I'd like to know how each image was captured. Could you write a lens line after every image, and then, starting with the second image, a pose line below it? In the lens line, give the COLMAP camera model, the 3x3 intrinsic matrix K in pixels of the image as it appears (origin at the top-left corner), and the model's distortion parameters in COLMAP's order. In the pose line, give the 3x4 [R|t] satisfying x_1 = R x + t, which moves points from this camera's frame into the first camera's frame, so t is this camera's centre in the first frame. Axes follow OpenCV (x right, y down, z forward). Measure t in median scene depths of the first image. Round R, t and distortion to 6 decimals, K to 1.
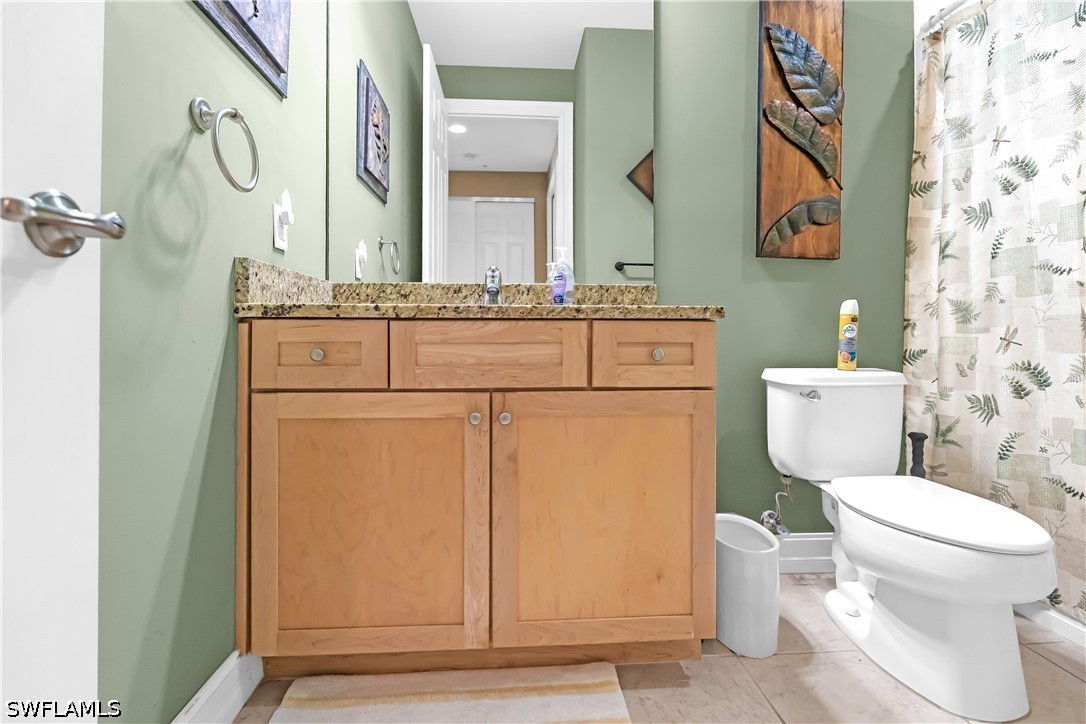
lens RADIAL K [[511.9, 0, 543.2], [0, 511.9, 333.2], [0, 0, 1]] dist [-0.003911, -0.000201]
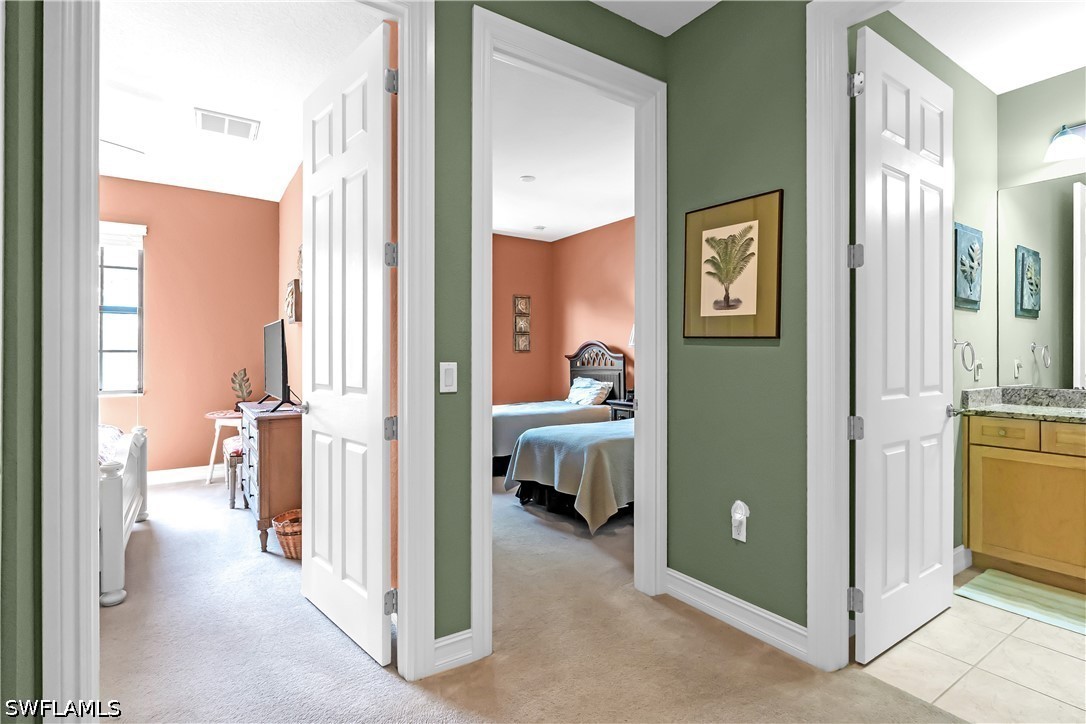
lens RADIAL K [[528.8, 0, 560.9], [0, 528.8, 357.1], [0, 0, 1]] dist [-0.001180, 0.000063]
pose [[0.513622, 0.000038, -0.858017, 0.609098], [0.005526, 0.999979, 0.003351, -0.324158], [0.857999, -0.006462, 0.513611, -2.000767]]
